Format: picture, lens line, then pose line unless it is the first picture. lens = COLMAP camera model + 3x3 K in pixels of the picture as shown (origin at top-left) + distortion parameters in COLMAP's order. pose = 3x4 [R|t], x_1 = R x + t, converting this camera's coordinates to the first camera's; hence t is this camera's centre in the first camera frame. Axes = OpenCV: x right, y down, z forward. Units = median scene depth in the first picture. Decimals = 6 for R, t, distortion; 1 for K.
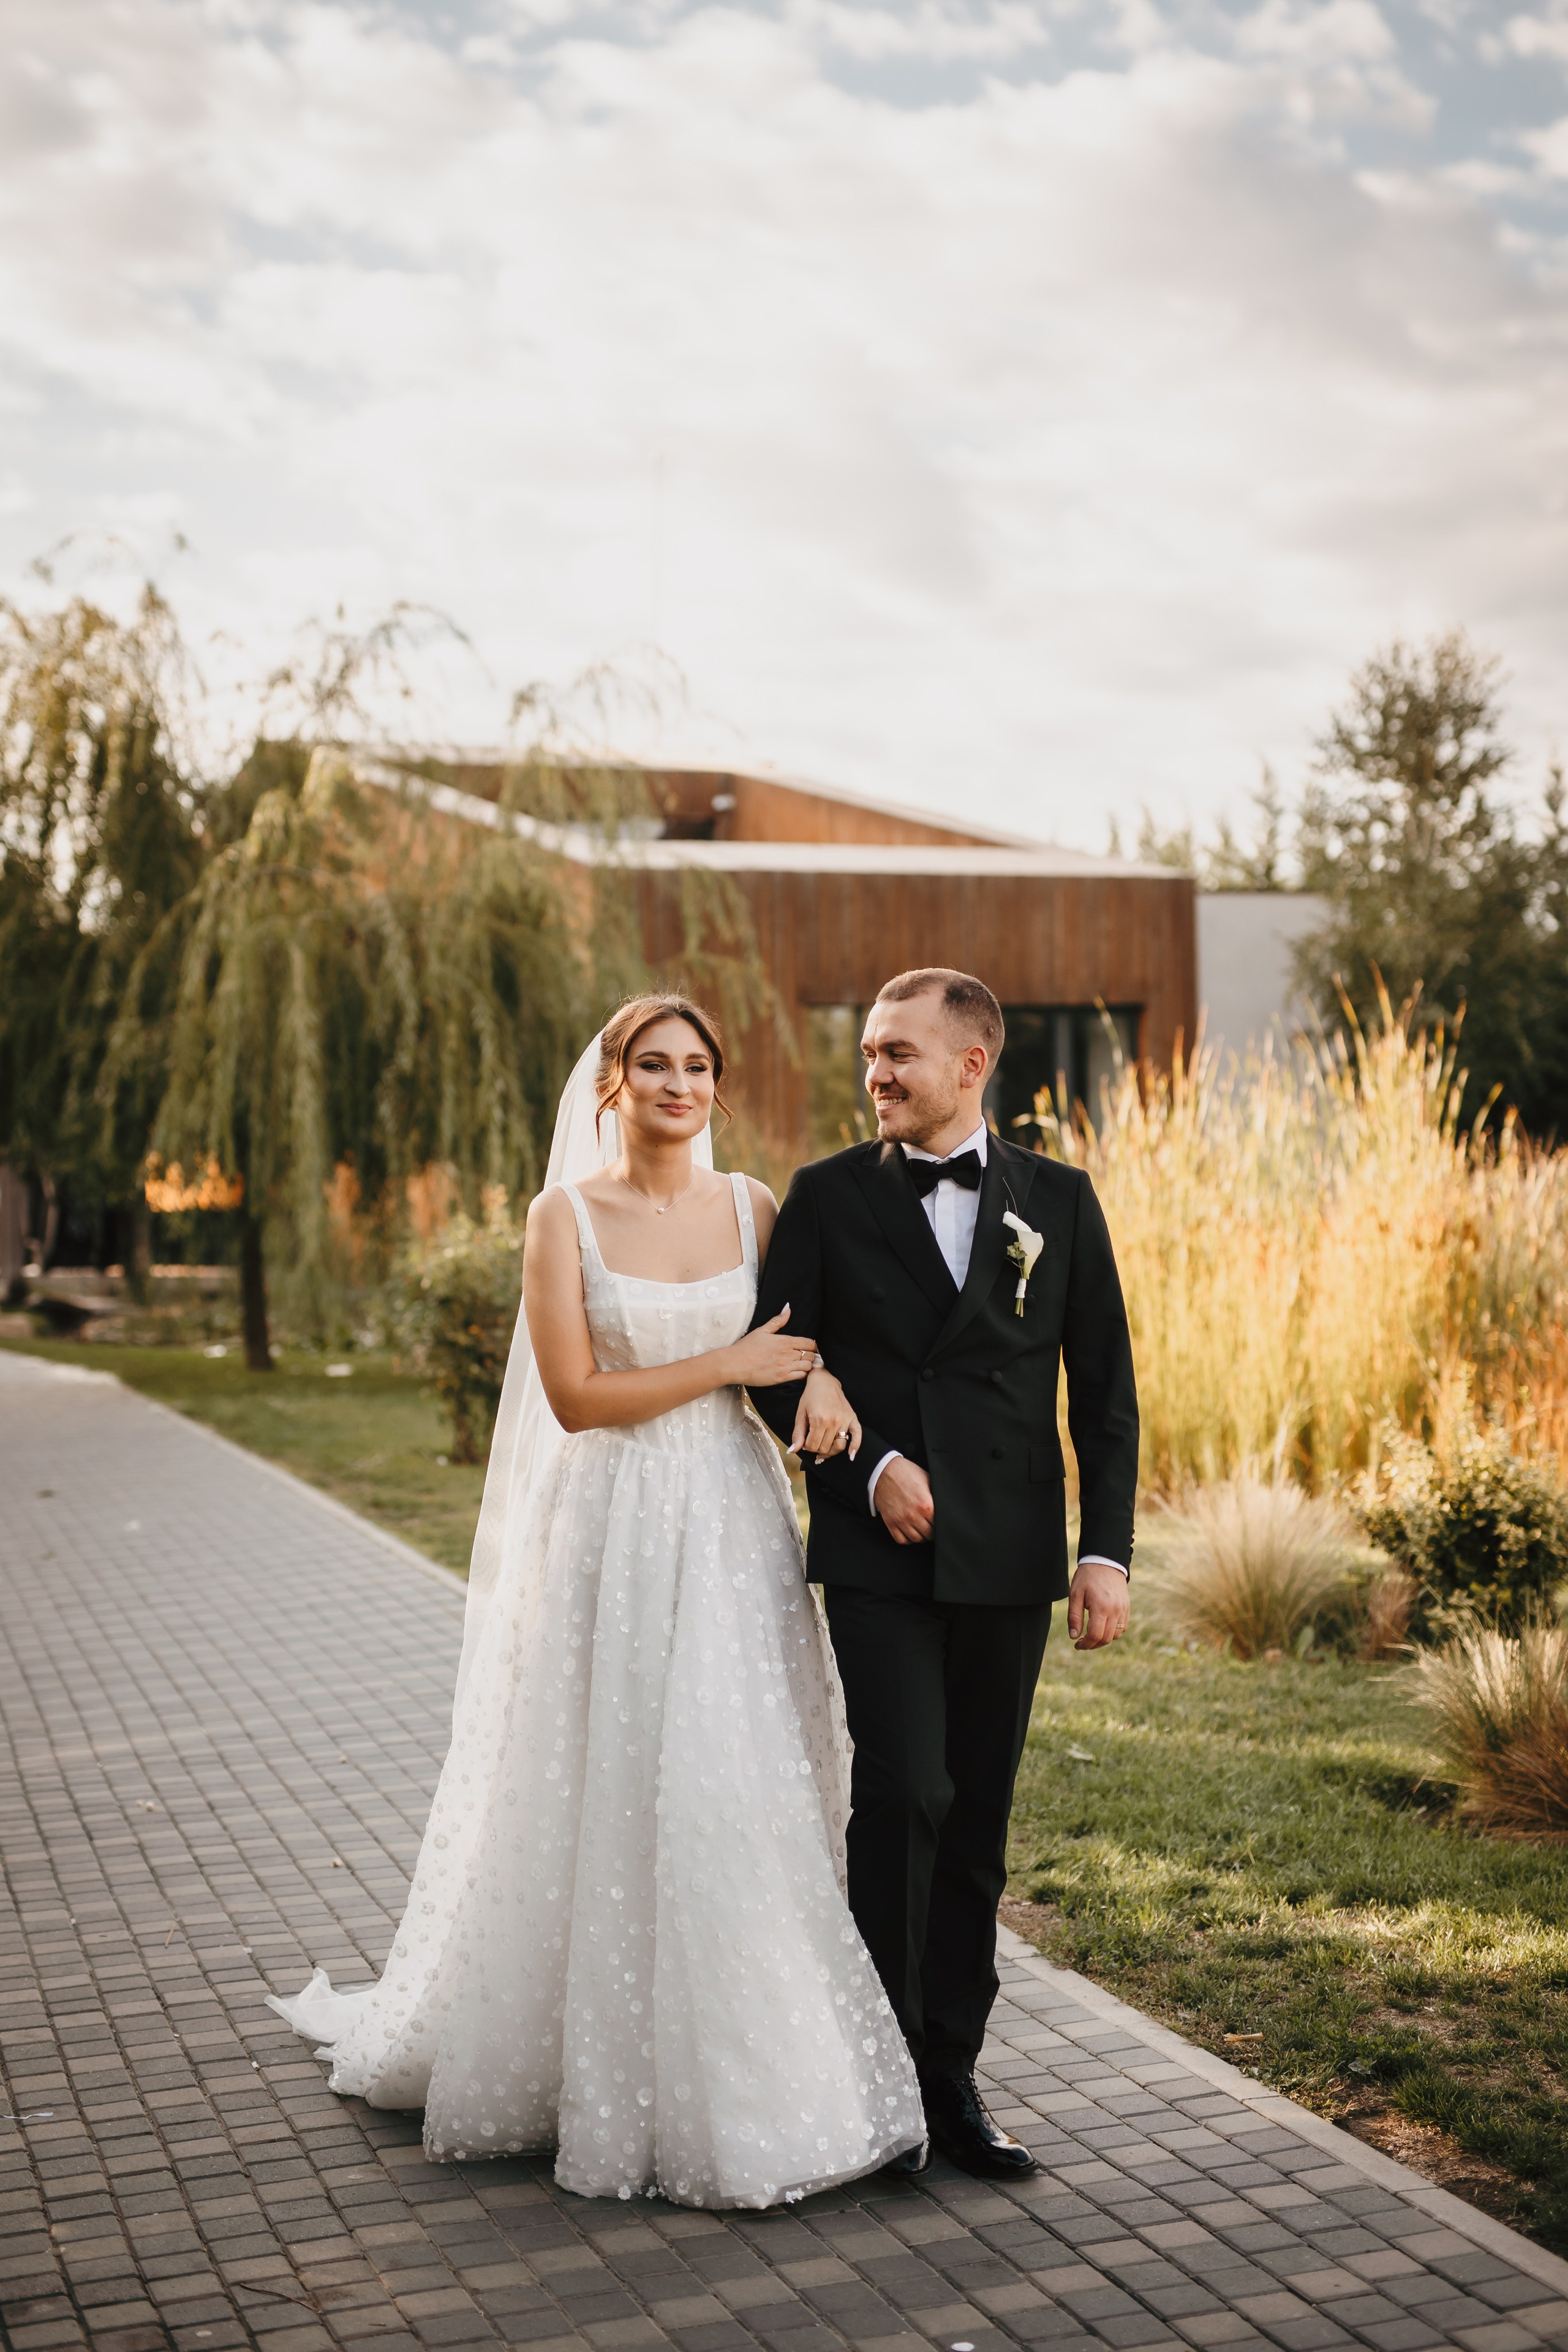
lens RADIAL K [[3282.6, 0, 756.6], [0, 3282.6, 1186.3], [0, 0, 1]] dist [-0.005800, 0.025375]
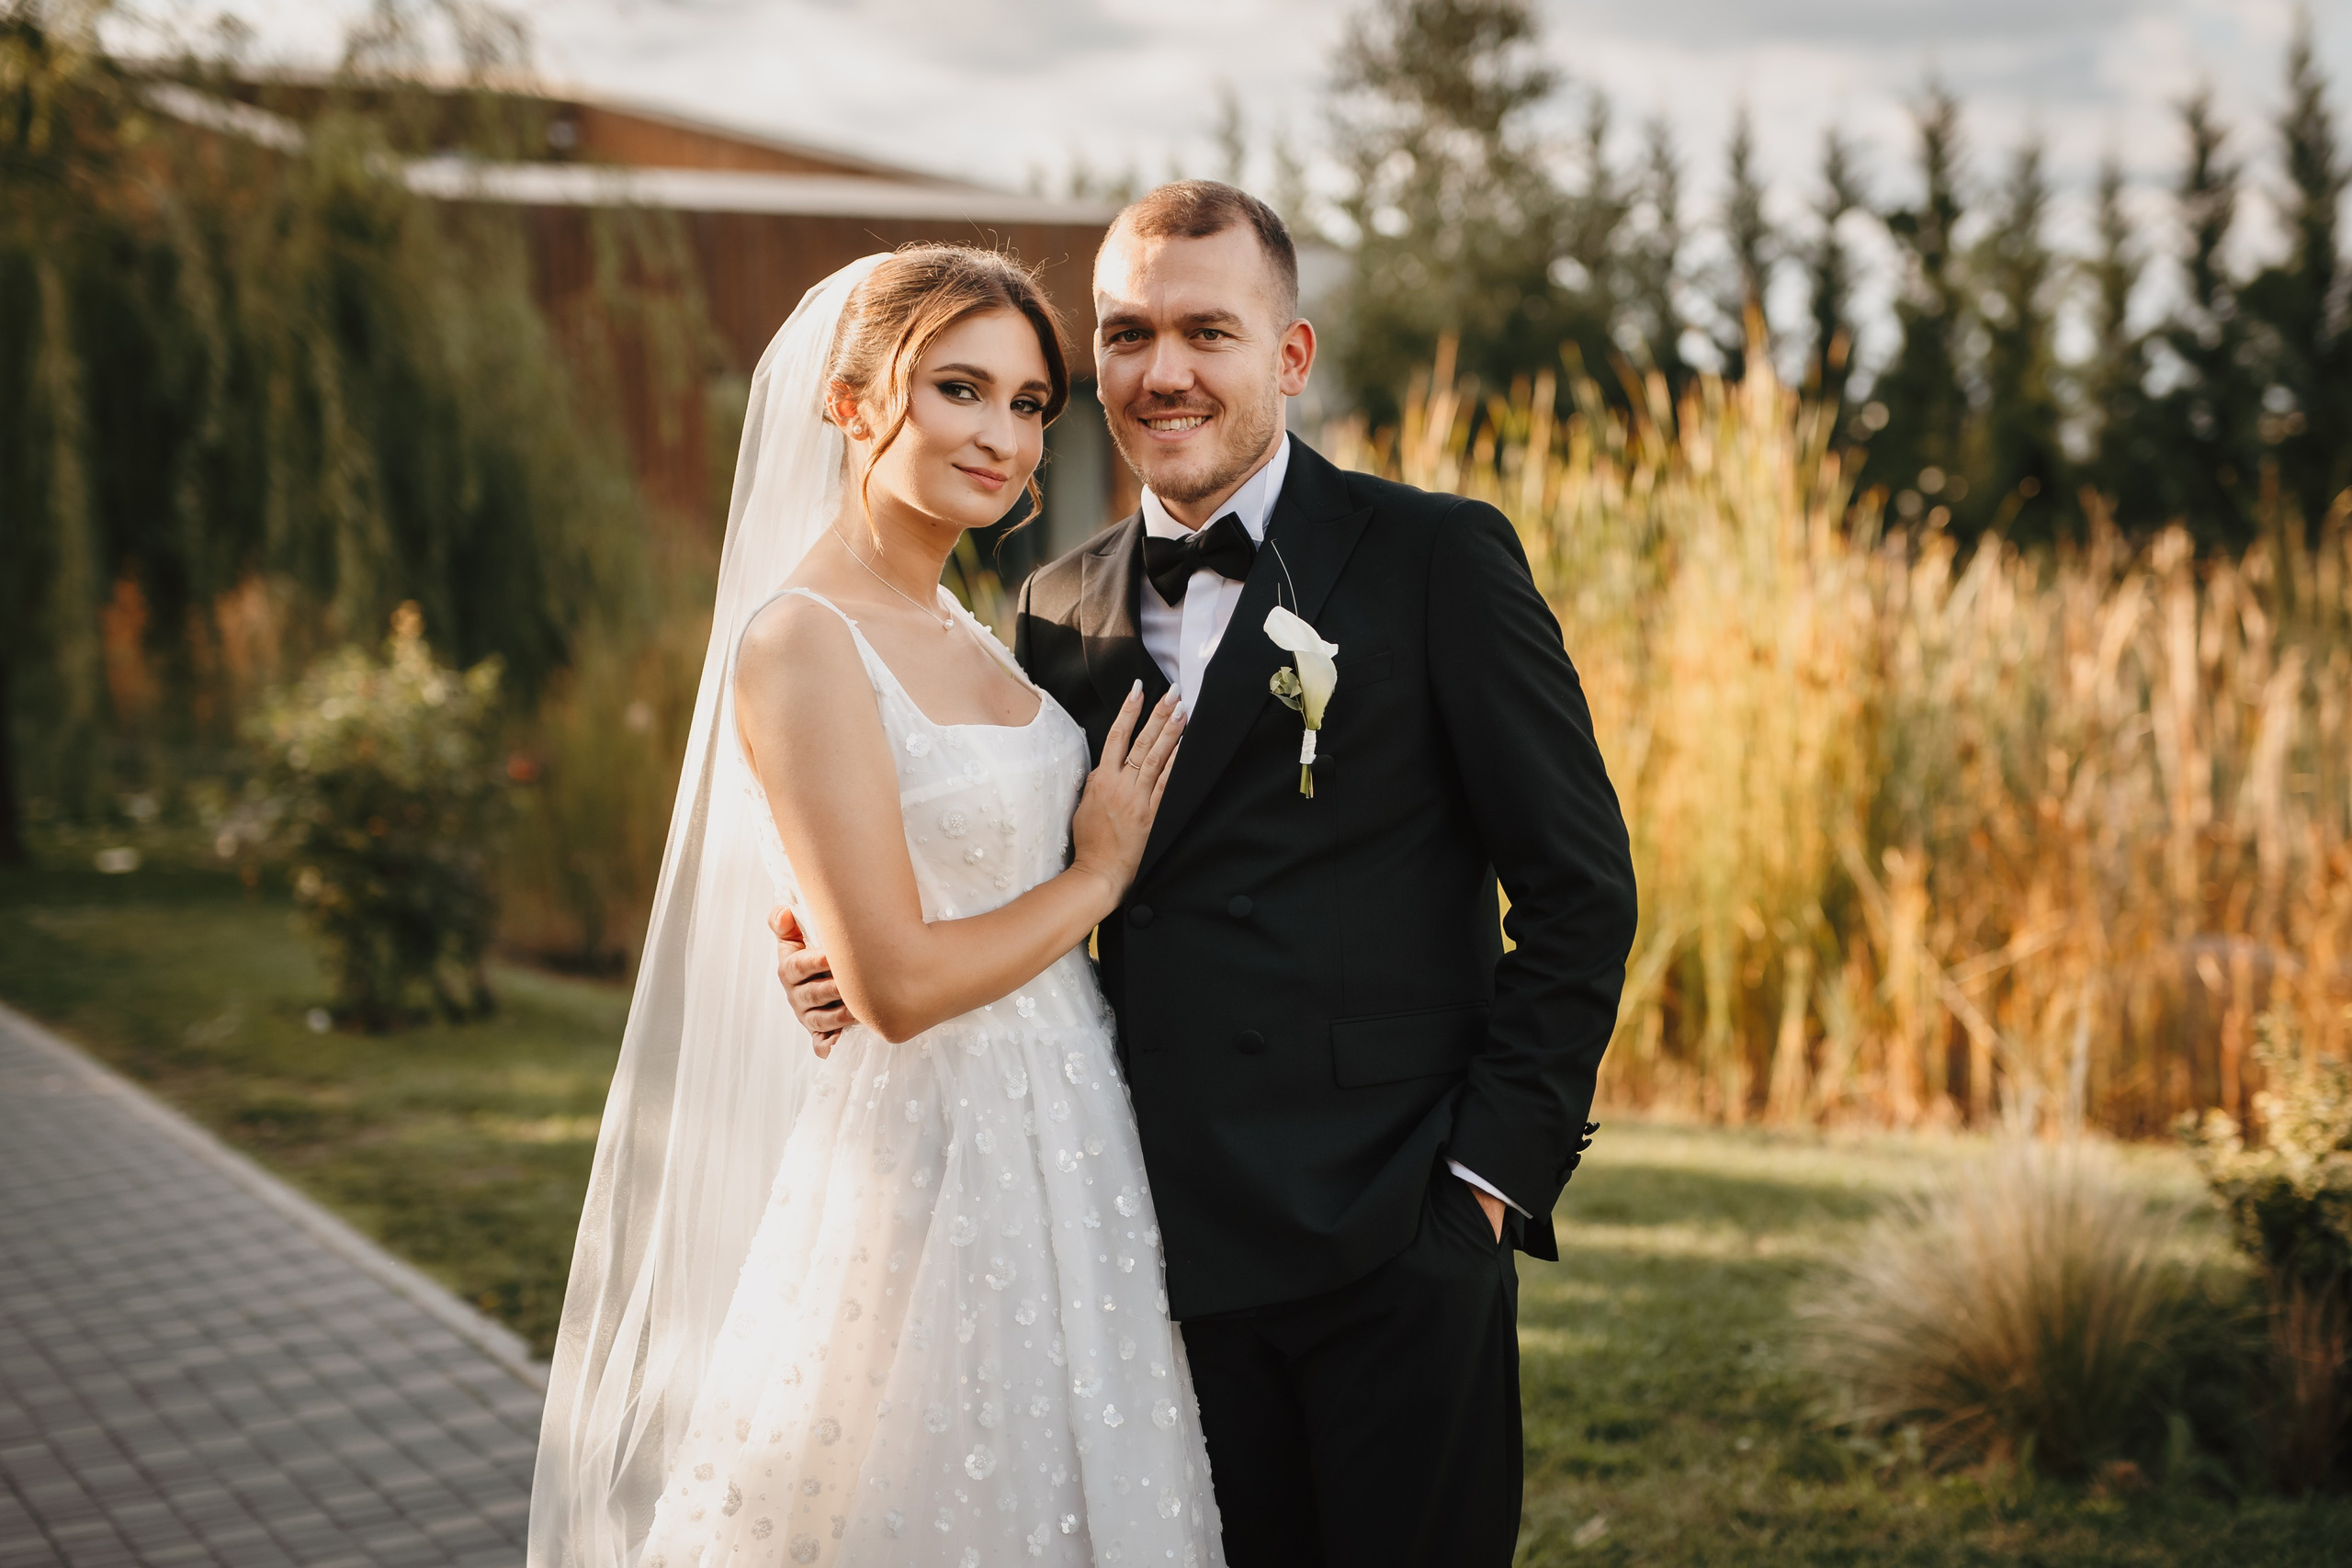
lens RADIAL K [[3282.3, 0, 1159.1], [0, 3282.3, 791.7], [0, 0, 1]] dist [-0.005800, 0.025375]
pose [[0.979398, -0.019661, 0.200980, -0.050986], [0.008186, 0.998297, 0.057763, 0.000258], [-0.201773, -0.054928, 0.977891, 0.260585]]
